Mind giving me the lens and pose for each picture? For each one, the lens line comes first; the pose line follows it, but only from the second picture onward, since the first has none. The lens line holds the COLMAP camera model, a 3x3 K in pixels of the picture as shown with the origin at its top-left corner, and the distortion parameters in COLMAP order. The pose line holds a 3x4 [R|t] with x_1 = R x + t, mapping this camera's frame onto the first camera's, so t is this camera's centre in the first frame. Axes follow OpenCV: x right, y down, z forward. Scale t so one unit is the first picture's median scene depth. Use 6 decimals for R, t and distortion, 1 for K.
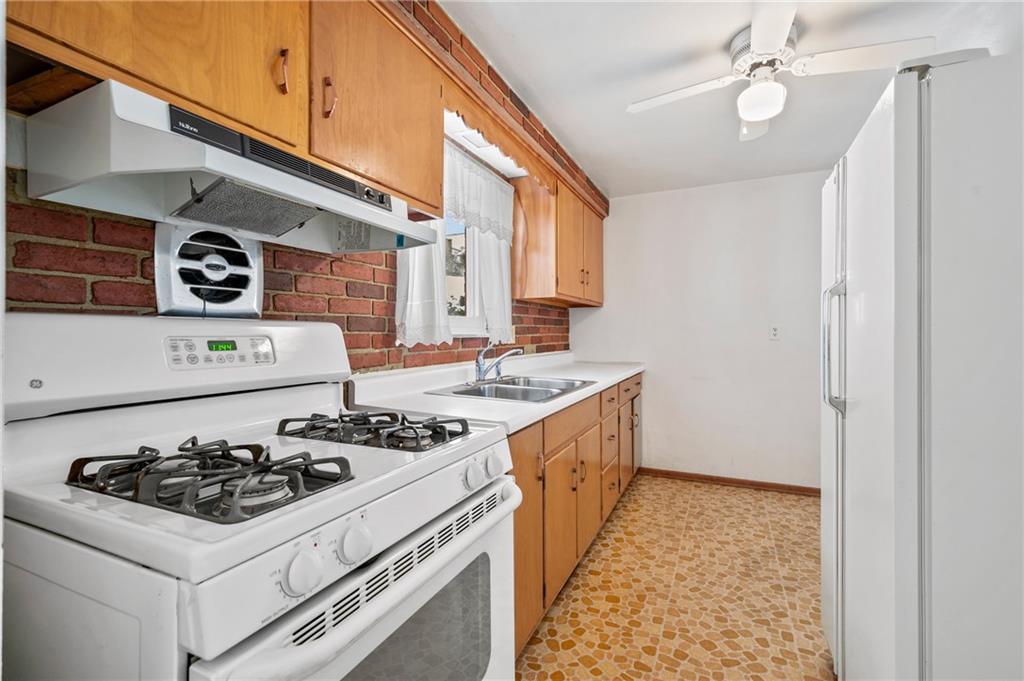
lens RADIAL K [[445.3, 0, 508.6], [0, 445.3, 334.9], [0, 0, 1]] dist [0.003760, -0.000995]
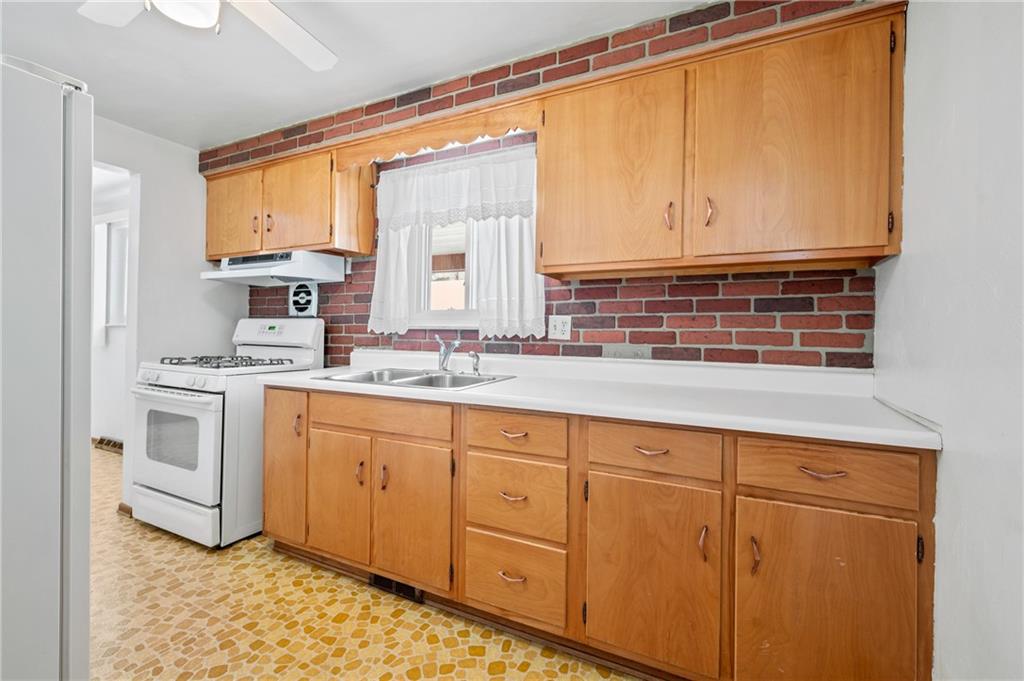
lens RADIAL K [[445.3, 0, 510.3], [0, 445.3, 336.6], [0, 0, 1]] dist [0.003760, -0.000995]
pose [[-0.014517, 0.015188, -0.999779, 1.495215], [-0.016028, 0.999753, 0.015420, 0.007076], [0.999766, 0.016248, -0.014270, 1.797744]]
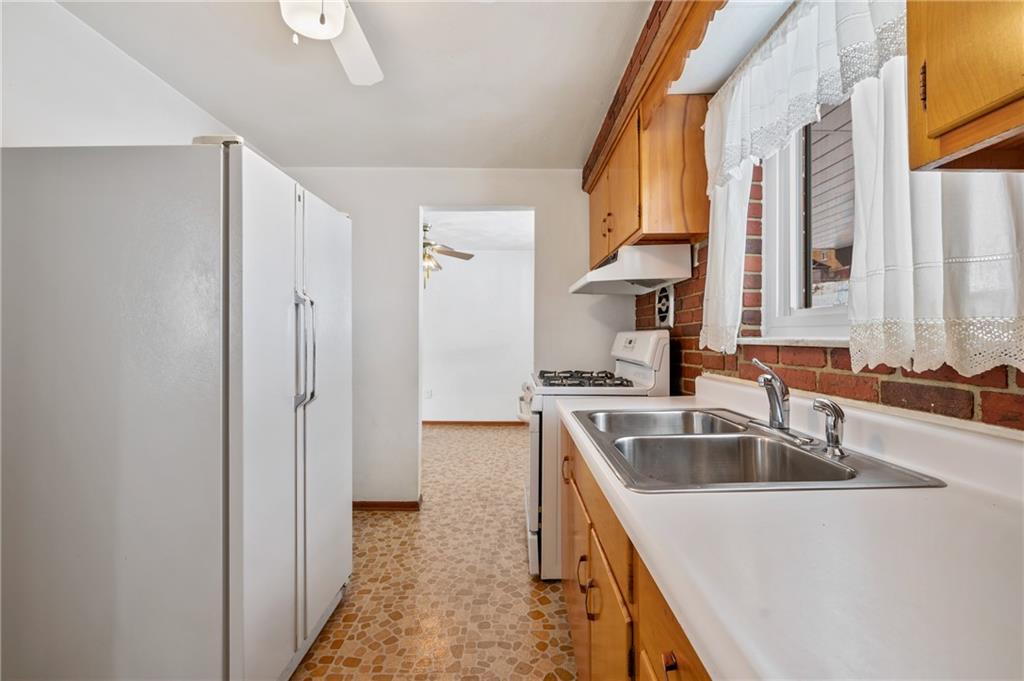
lens RADIAL K [[445.3, 0, 519.1], [0, 445.3, 328.5], [0, 0, 1]] dist [0.003760, -0.000995]
pose [[-0.894023, -0.007115, -0.447964, 0.769418], [-0.001506, 0.999916, -0.012876, -0.010321], [0.448018, -0.010837, -0.893959, 2.020912]]
